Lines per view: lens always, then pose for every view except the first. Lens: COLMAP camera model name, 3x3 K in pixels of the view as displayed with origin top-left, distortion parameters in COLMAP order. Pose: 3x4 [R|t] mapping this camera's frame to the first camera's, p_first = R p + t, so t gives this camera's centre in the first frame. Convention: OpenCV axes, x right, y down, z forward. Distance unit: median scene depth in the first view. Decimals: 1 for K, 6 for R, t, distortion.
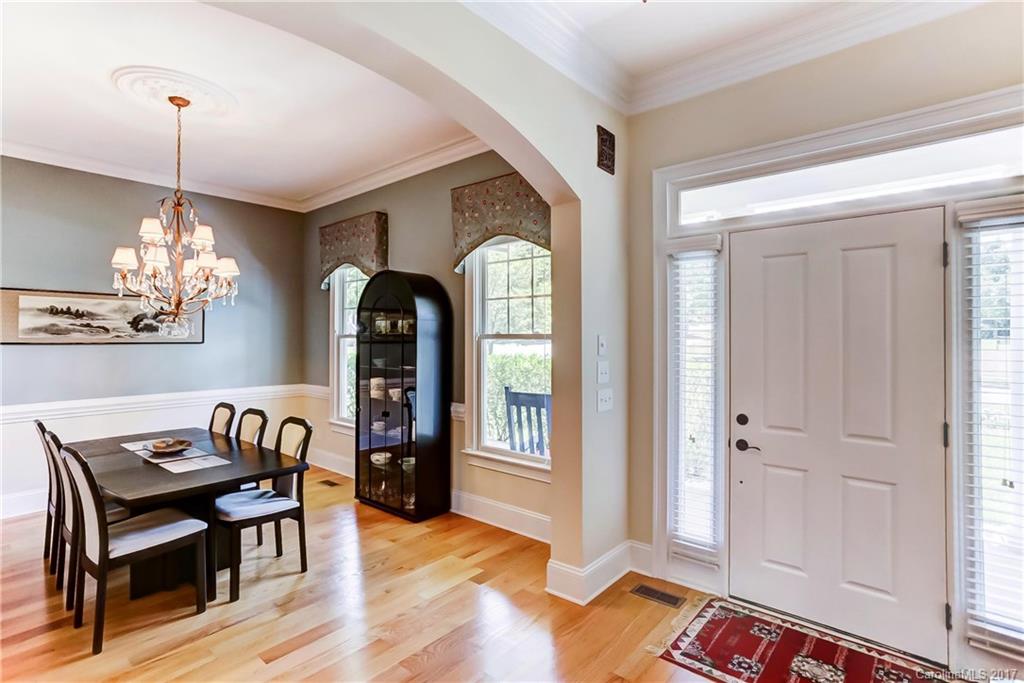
lens RADIAL K [[506.4, 0, 535.0], [0, 506.4, 328.4], [0, 0, 1]] dist [-0.046076, 0.019793]
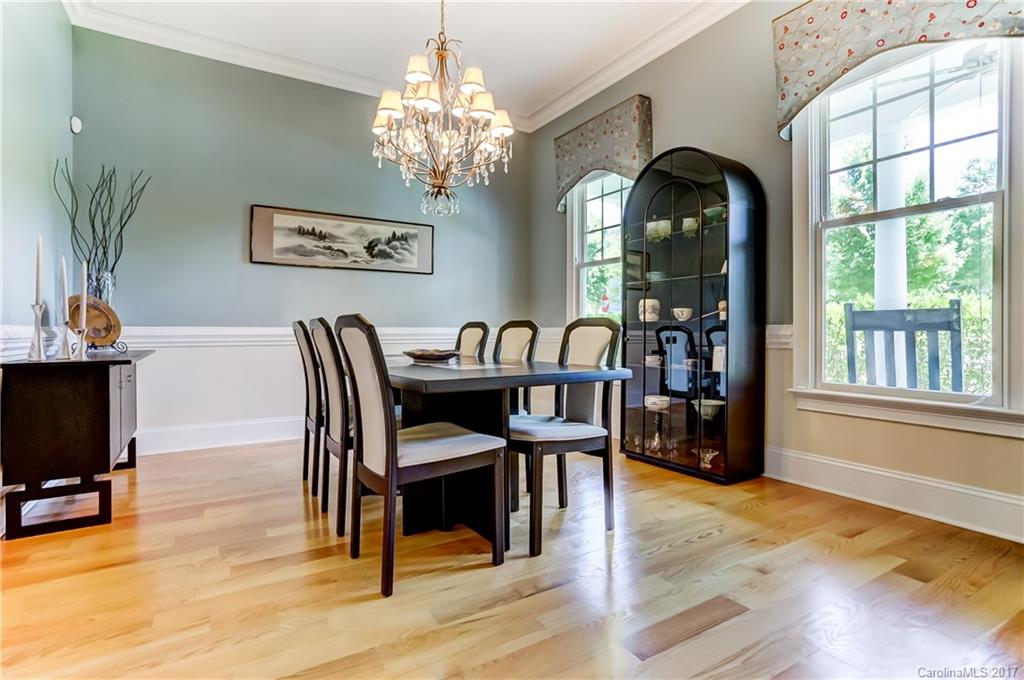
lens RADIAL K [[506.4, 0, 519.6], [0, 506.4, 334.0], [0, 0, 1]] dist [-0.046076, 0.019793]
pose [[0.949767, 0.007102, -0.312877, -0.281578], [-0.004908, 0.999958, 0.007800, 0.160061], [0.312919, -0.005872, 0.949762, 0.219951]]
